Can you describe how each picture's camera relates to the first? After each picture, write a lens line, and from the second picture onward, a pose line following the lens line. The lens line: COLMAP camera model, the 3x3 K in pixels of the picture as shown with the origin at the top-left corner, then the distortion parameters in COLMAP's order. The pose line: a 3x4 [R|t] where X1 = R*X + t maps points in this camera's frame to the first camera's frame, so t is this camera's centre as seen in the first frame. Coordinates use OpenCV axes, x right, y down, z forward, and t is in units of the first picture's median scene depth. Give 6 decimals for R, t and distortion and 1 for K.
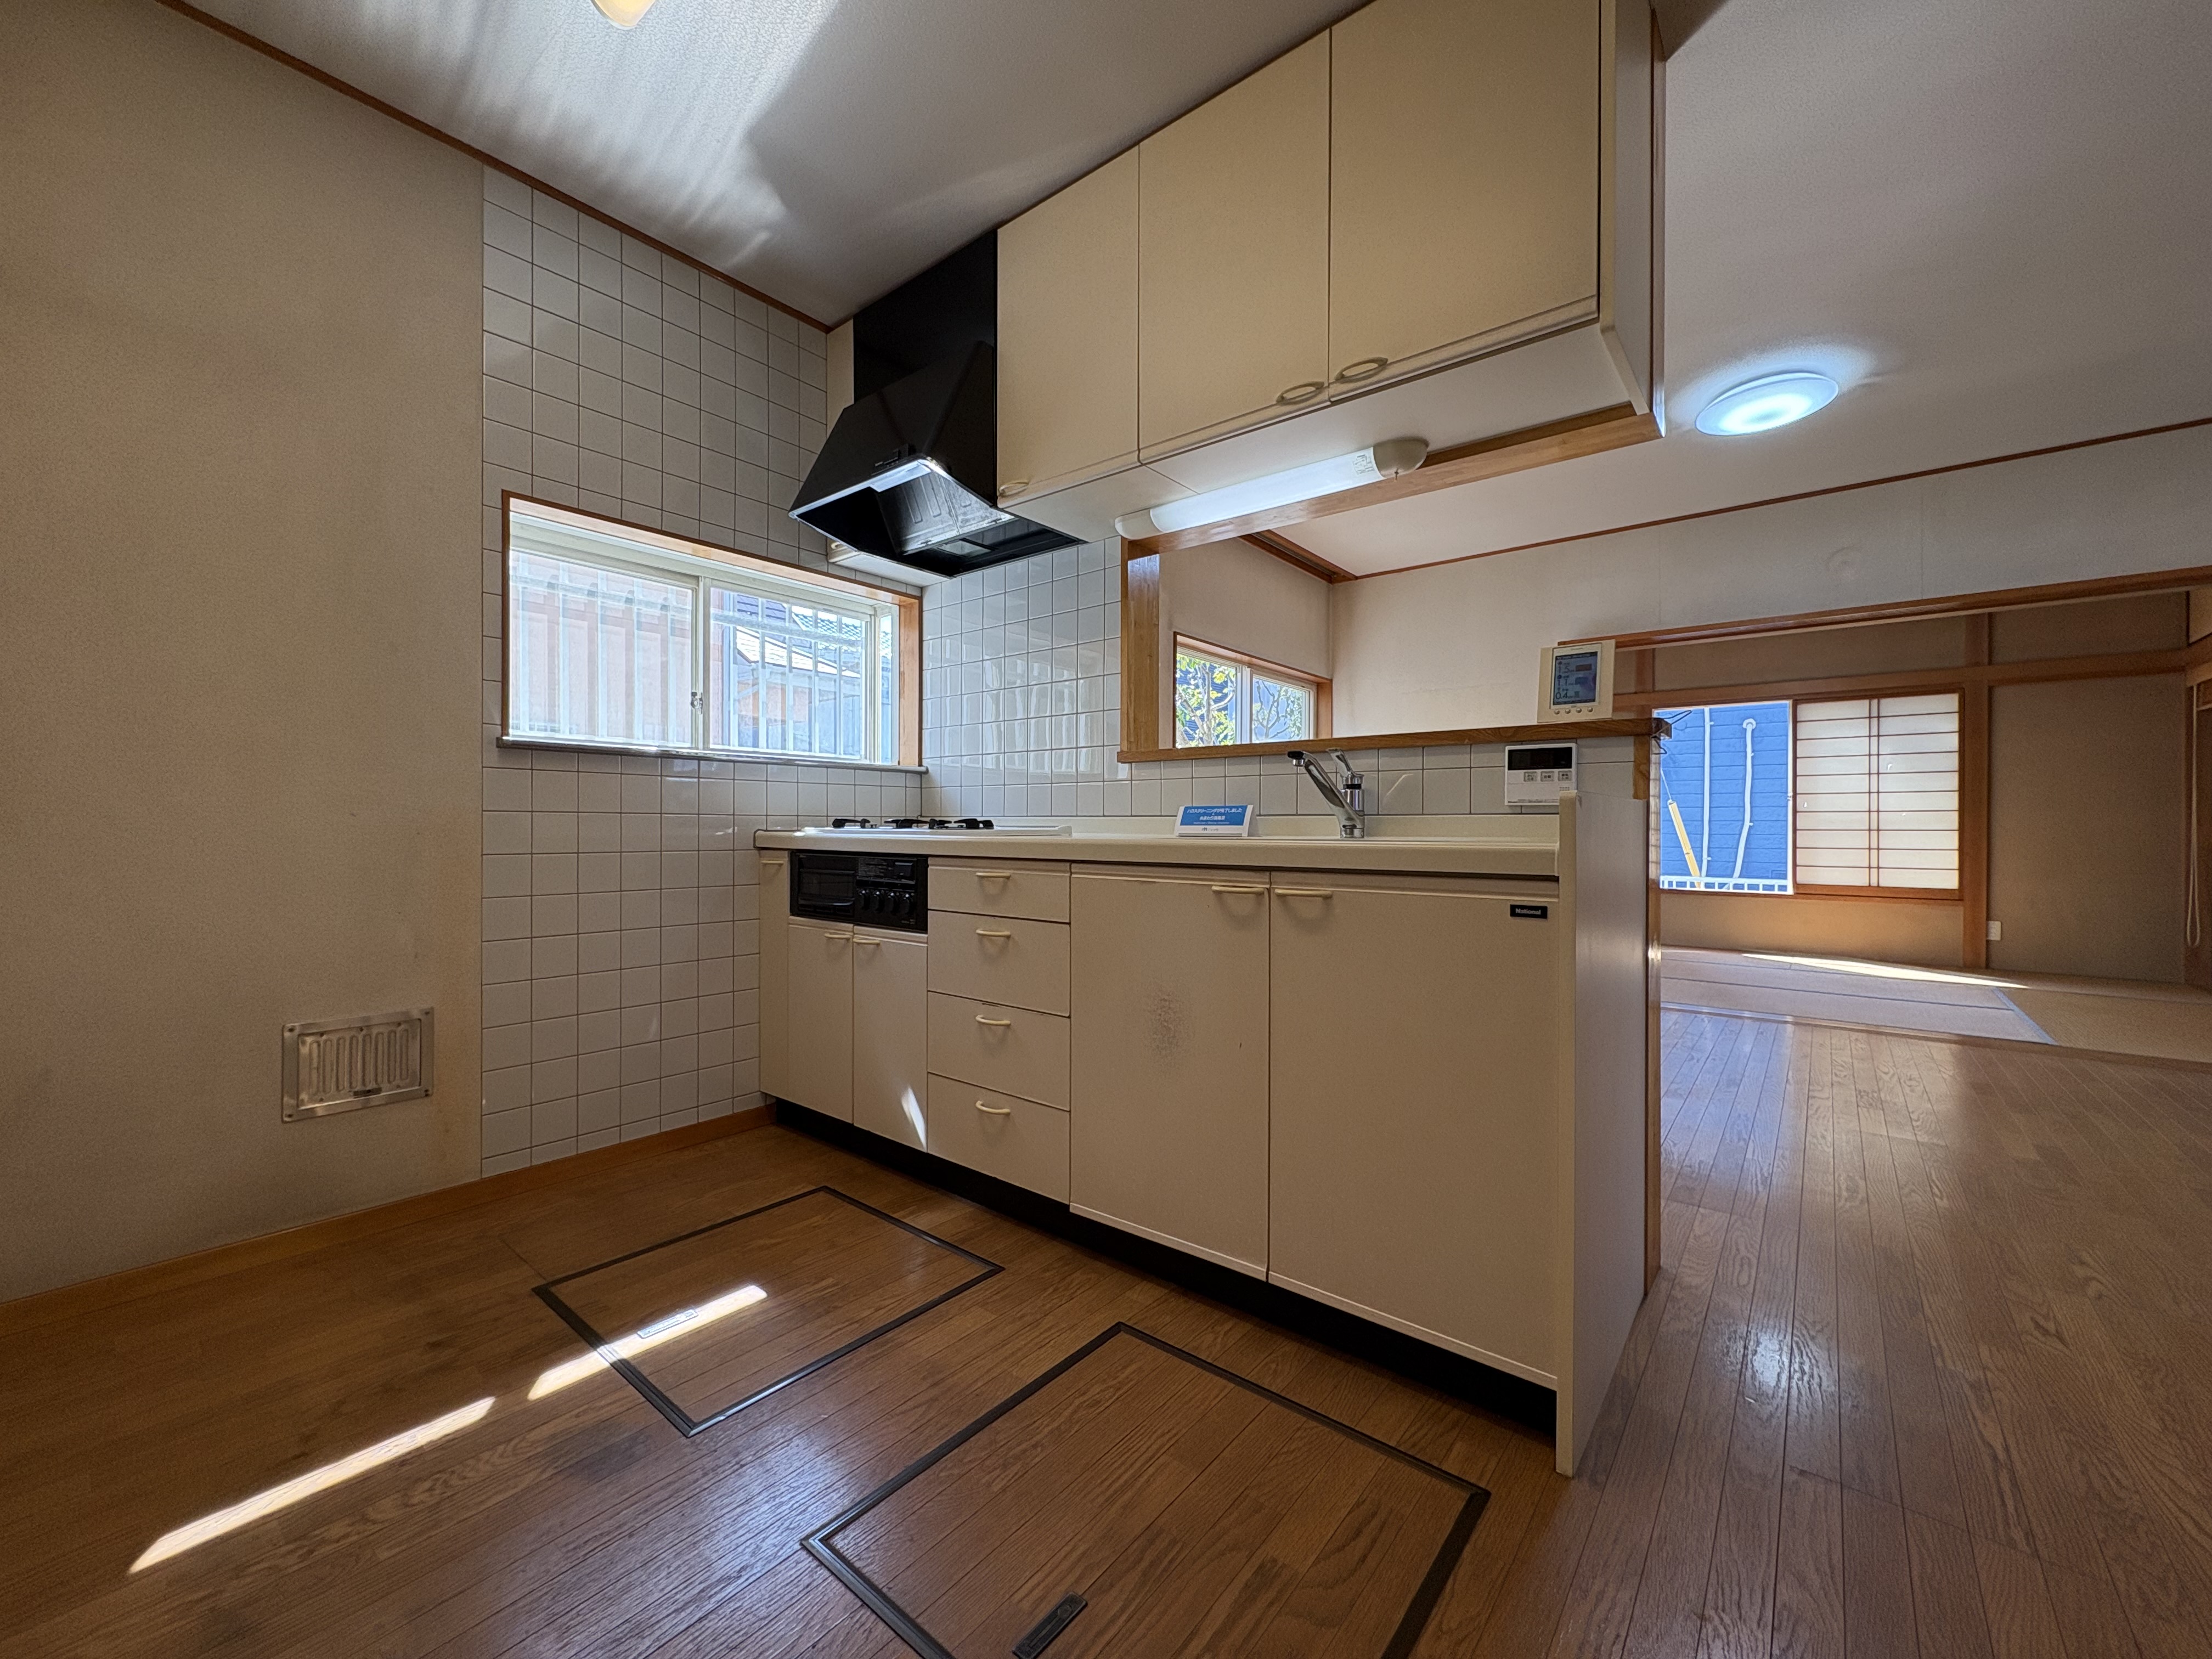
lens RADIAL K [[878.6, 0, 1098.1], [0, 878.6, 829.4], [0, 0, 1]] dist [-0.002344, -0.000432]
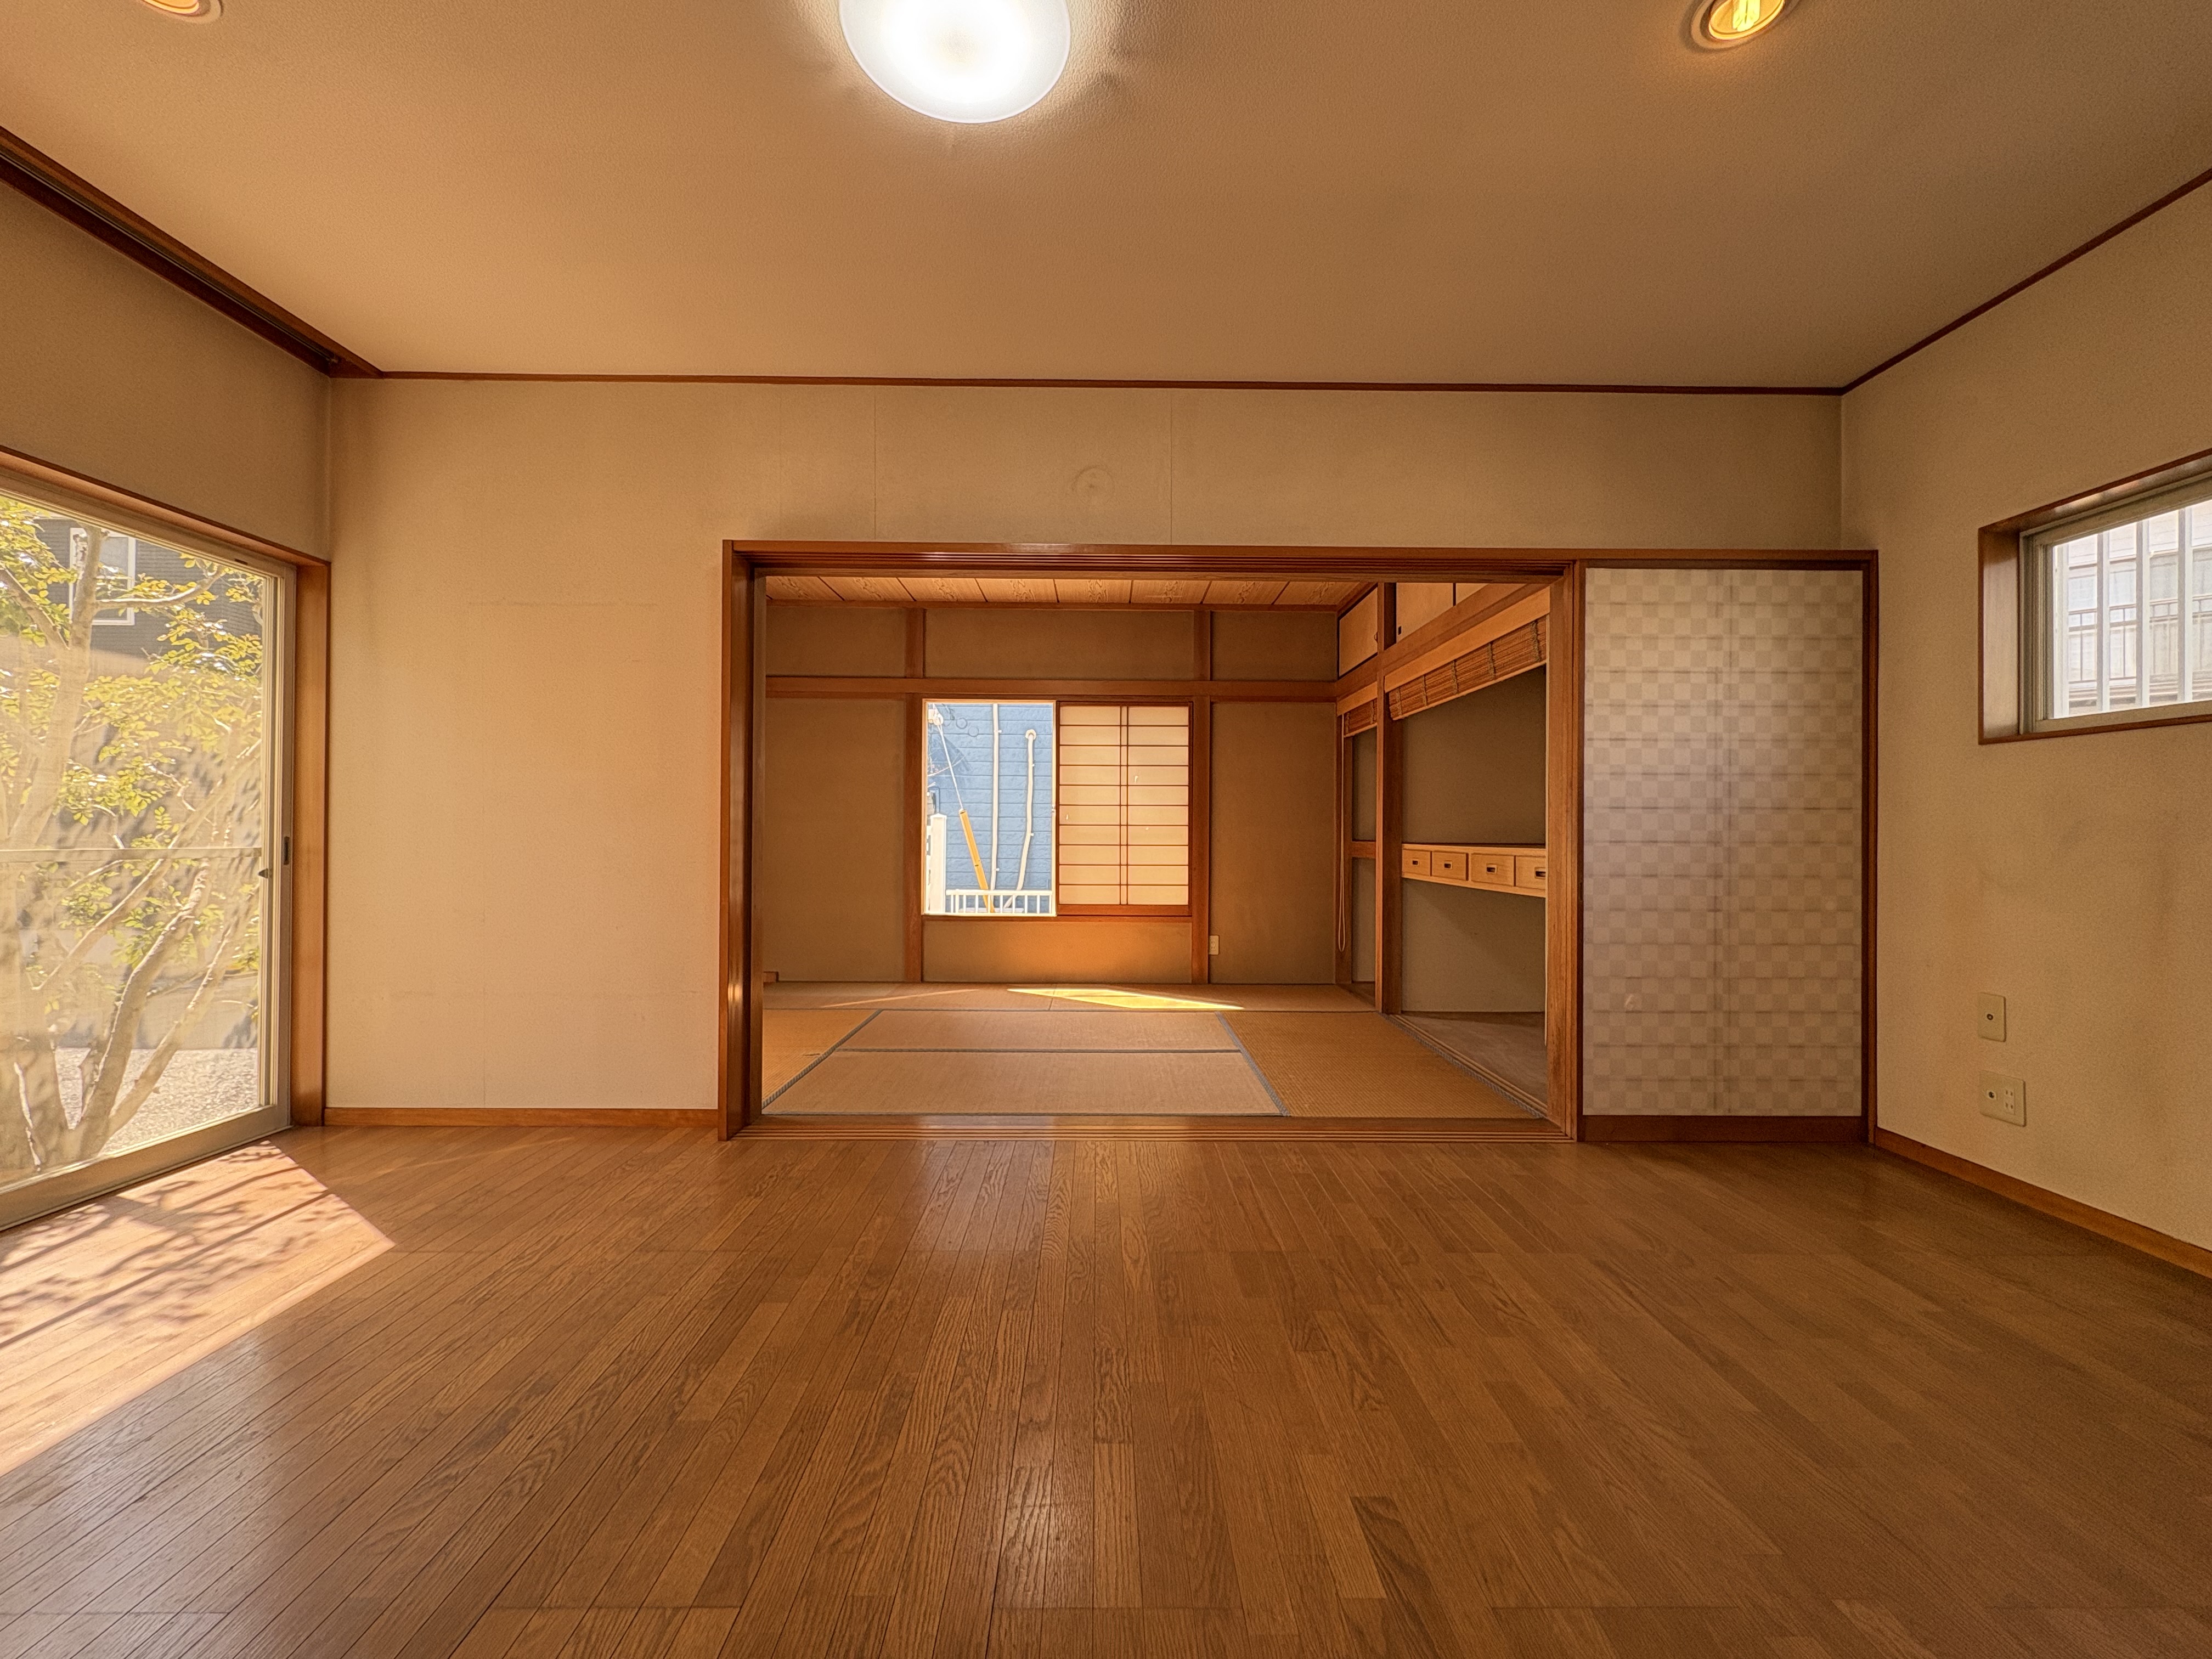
lens RADIAL K [[878.6, 0, 1101.5], [0, 878.6, 828.7], [0, 0, 1]] dist [-0.002344, -0.000432]
pose [[0.766920, 0.005060, 0.641723, 0.265082], [-0.001549, 0.999981, -0.006034, -0.011417], [-0.641741, 0.003634, 0.766913, 0.296349]]
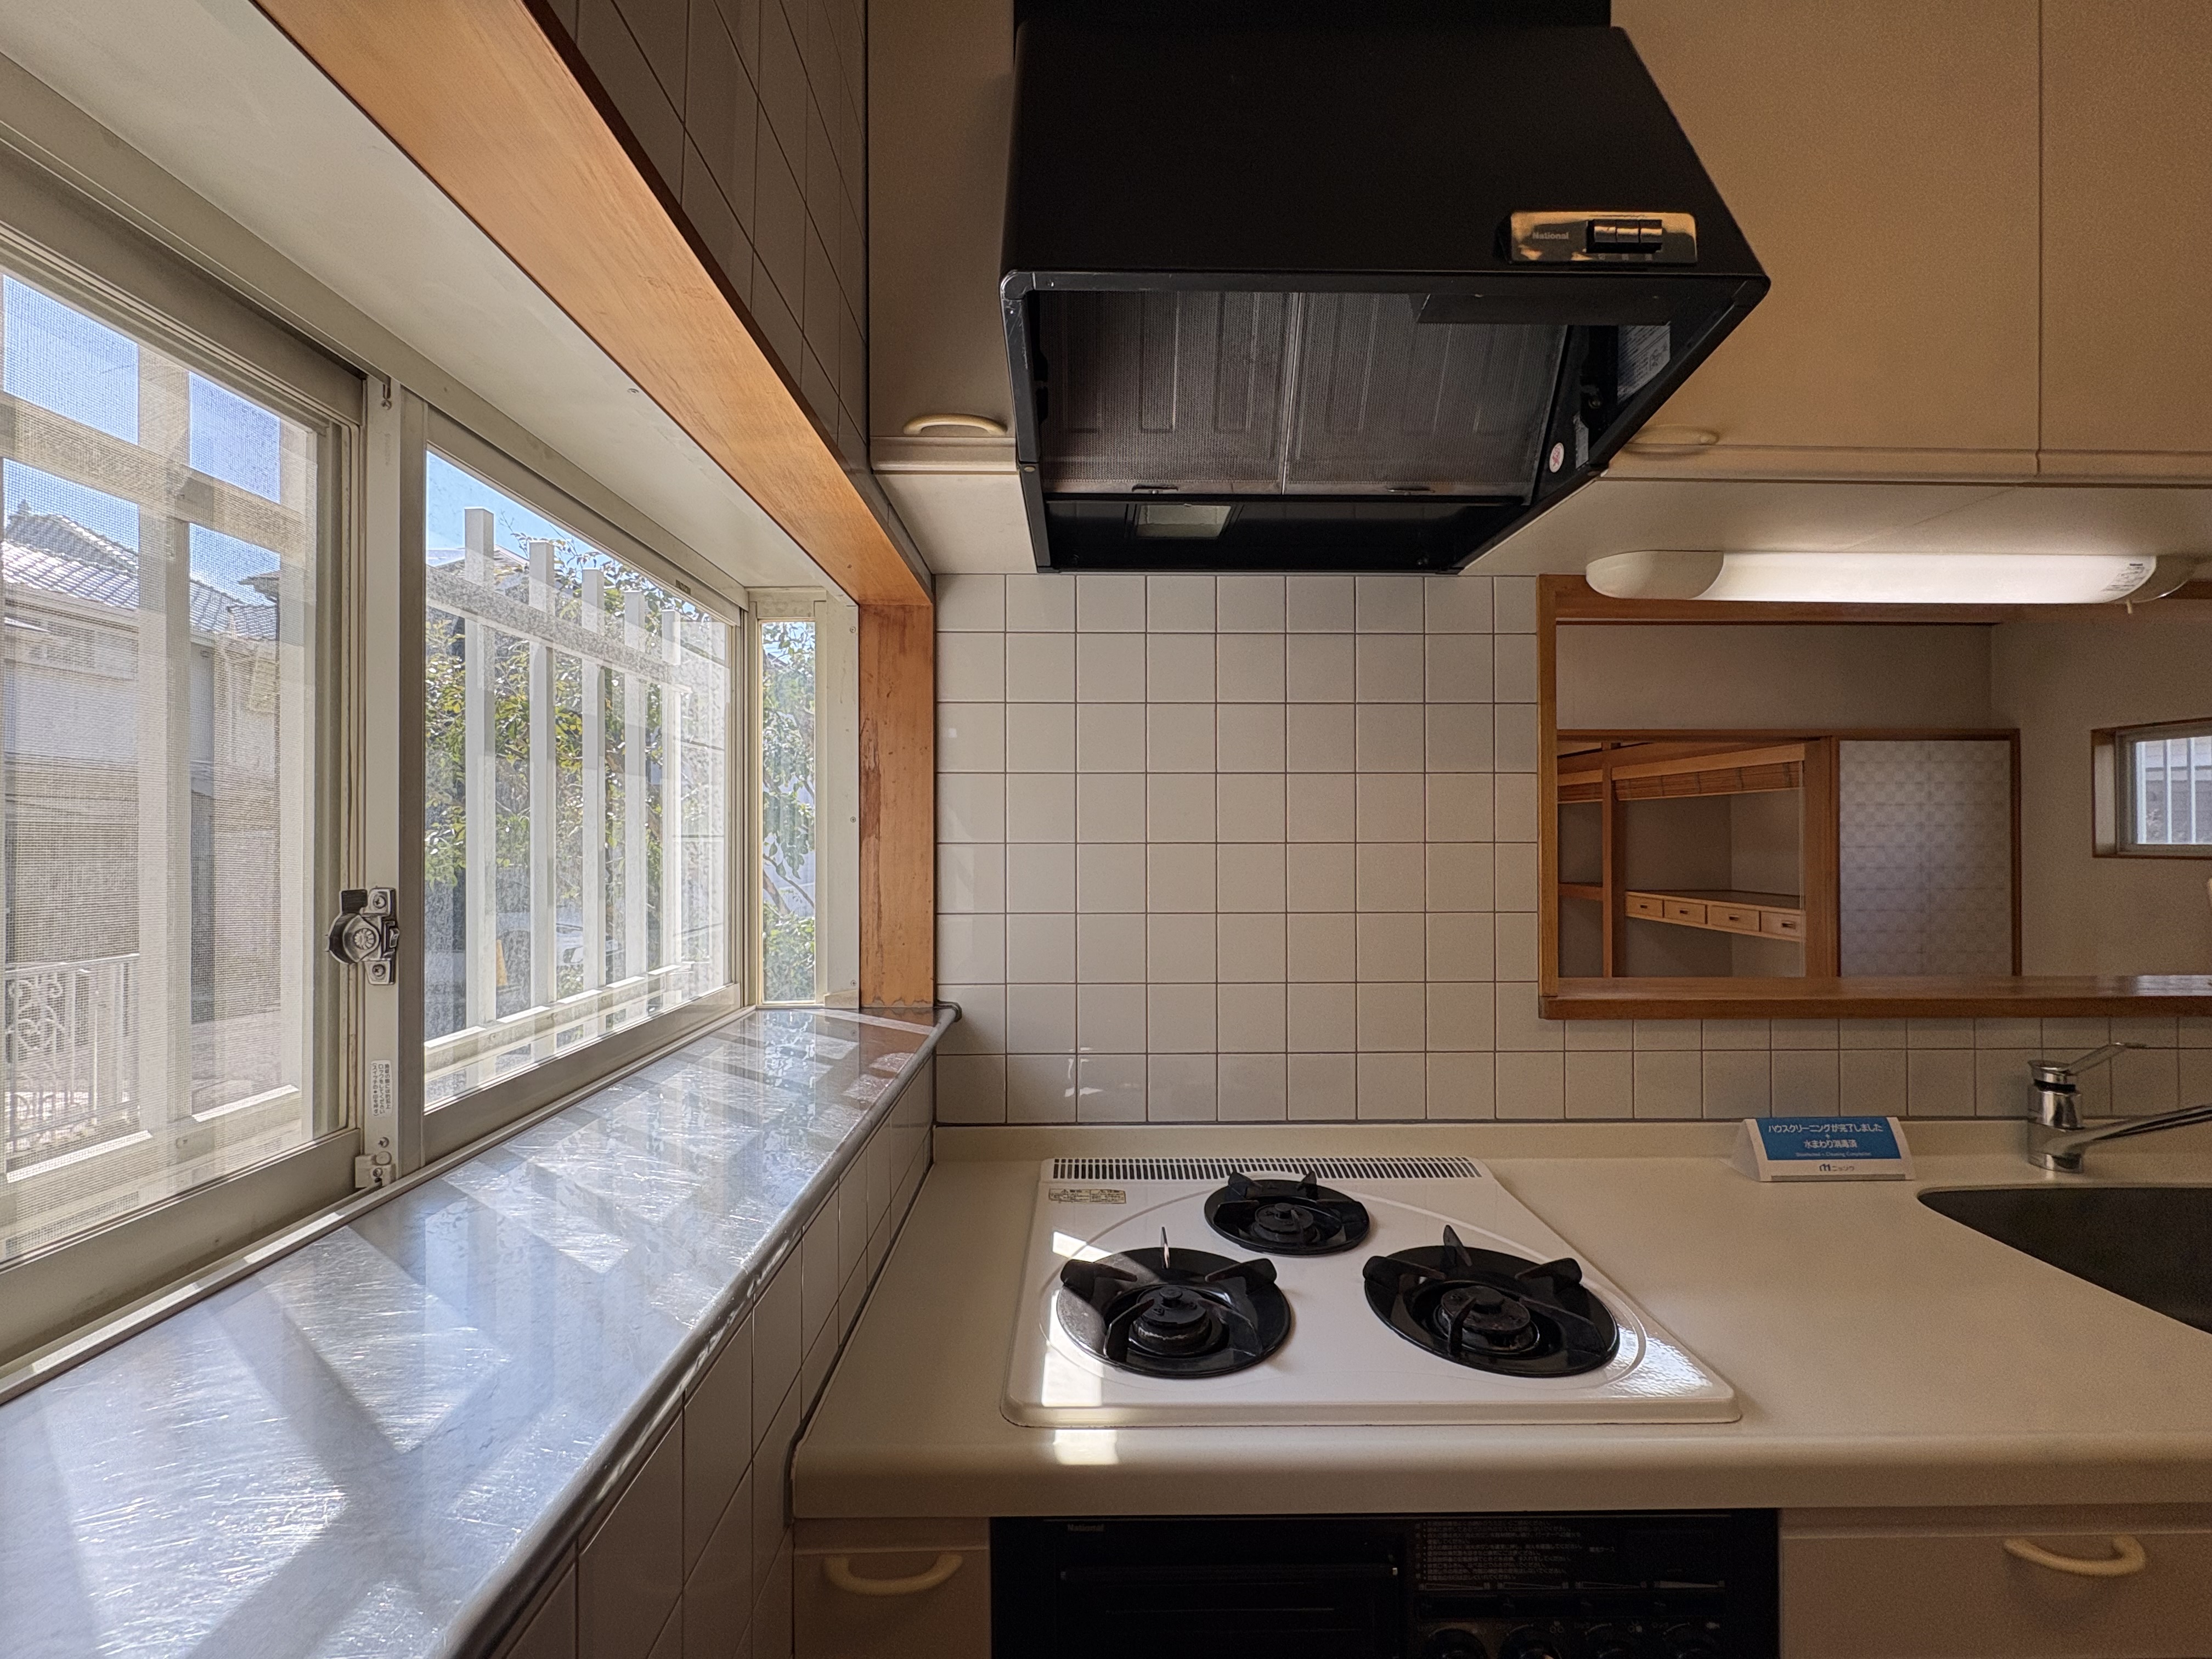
lens RADIAL K [[878.6, 0, 1103.8], [0, 878.6, 831.3], [0, 0, 1]] dist [-0.002344, -0.000432]
pose [[0.760758, -0.003422, 0.649026, -0.213506], [0.008074, 0.999959, -0.004191, -0.078501], [-0.648985, 0.008429, 0.760755, 0.327578]]
